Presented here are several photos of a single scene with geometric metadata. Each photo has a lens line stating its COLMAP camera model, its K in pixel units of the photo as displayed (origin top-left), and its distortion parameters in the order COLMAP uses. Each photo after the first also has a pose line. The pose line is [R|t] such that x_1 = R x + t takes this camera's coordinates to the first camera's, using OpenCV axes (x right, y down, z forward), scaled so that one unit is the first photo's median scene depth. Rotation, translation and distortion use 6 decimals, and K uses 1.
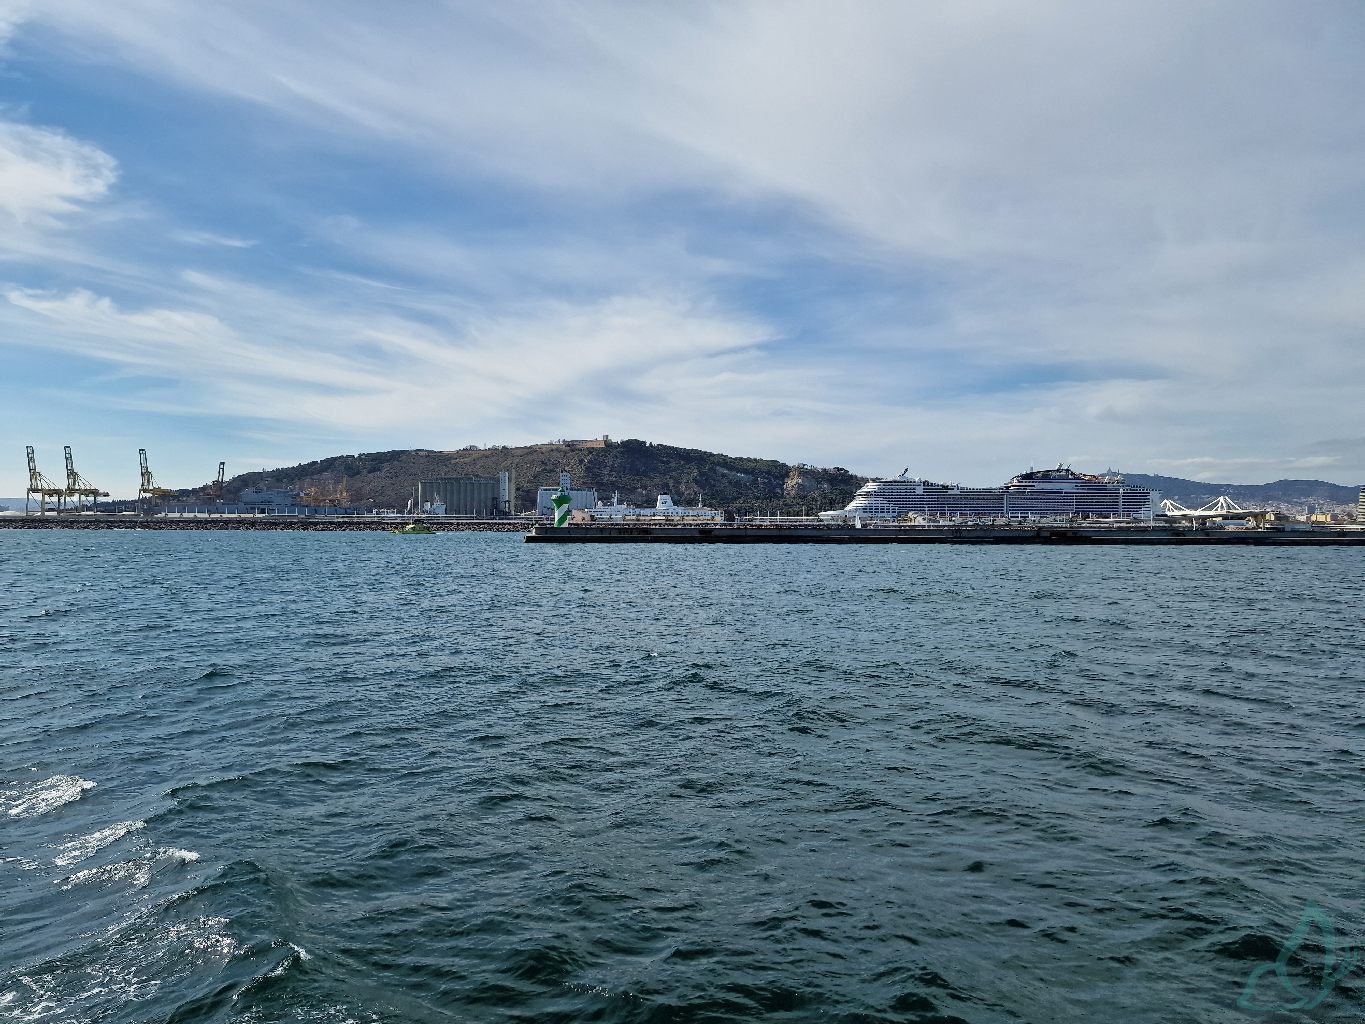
lens RADIAL K [[931.6, 0, 693.5], [0, 931.6, 547.5], [0, 0, 1]] dist [0.070928, -0.026959]
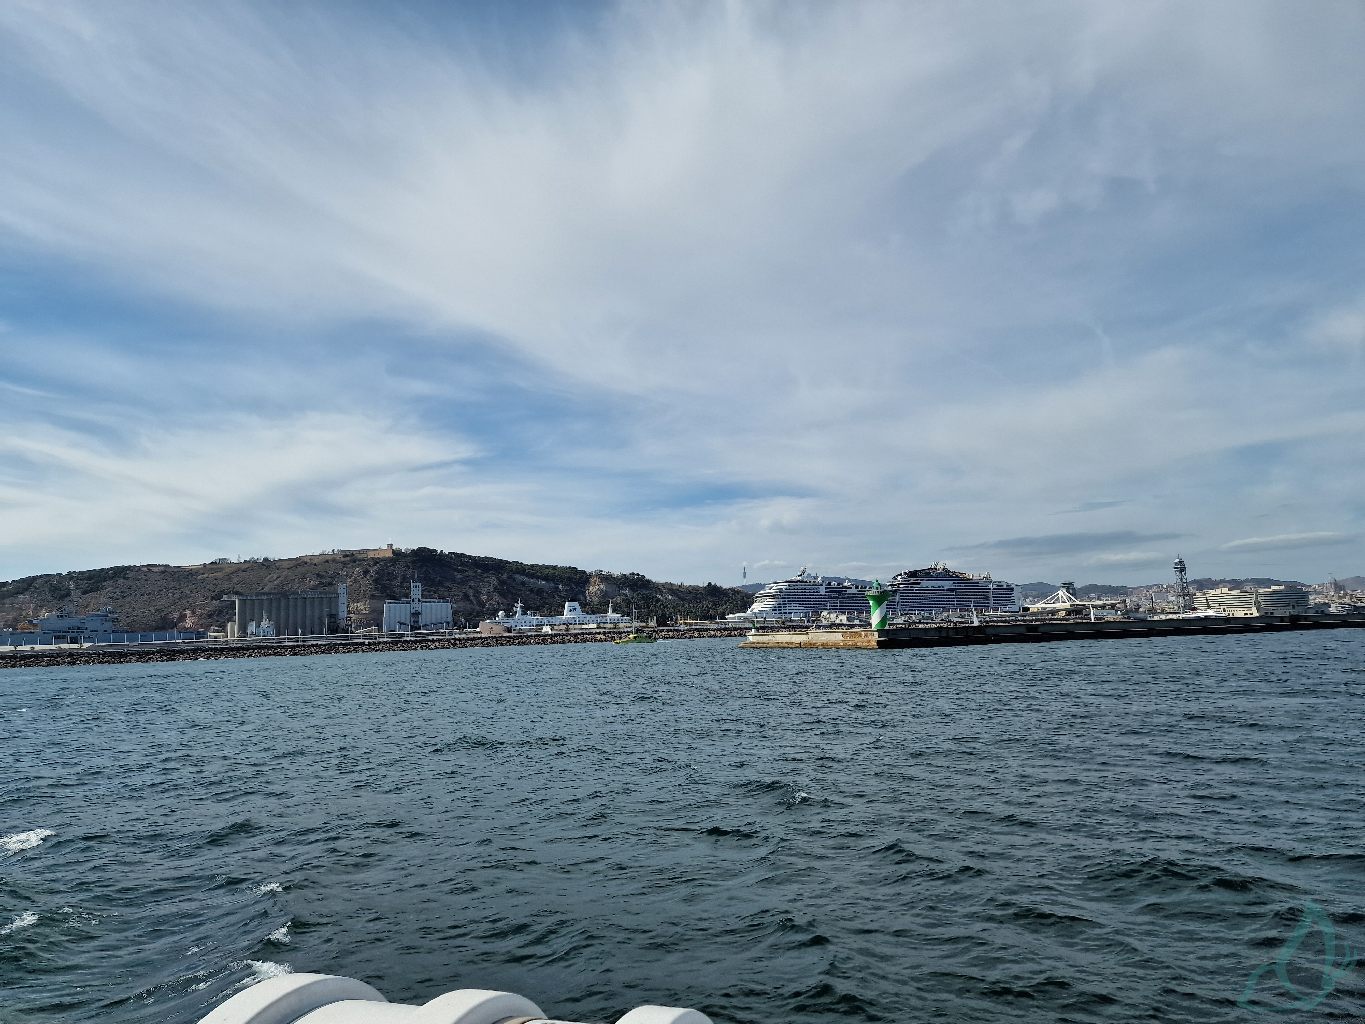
lens RADIAL K [[881.9, 0, 638.9], [0, 881.9, 463.2], [0, 0, 1]] dist [0.064131, -0.017750]
pose [[0.951705, 0.019715, 0.306381, -0.123417], [0.046579, 0.977112, -0.207563, -0.003244], [-0.303461, 0.211809, 0.929004, 0.078335]]
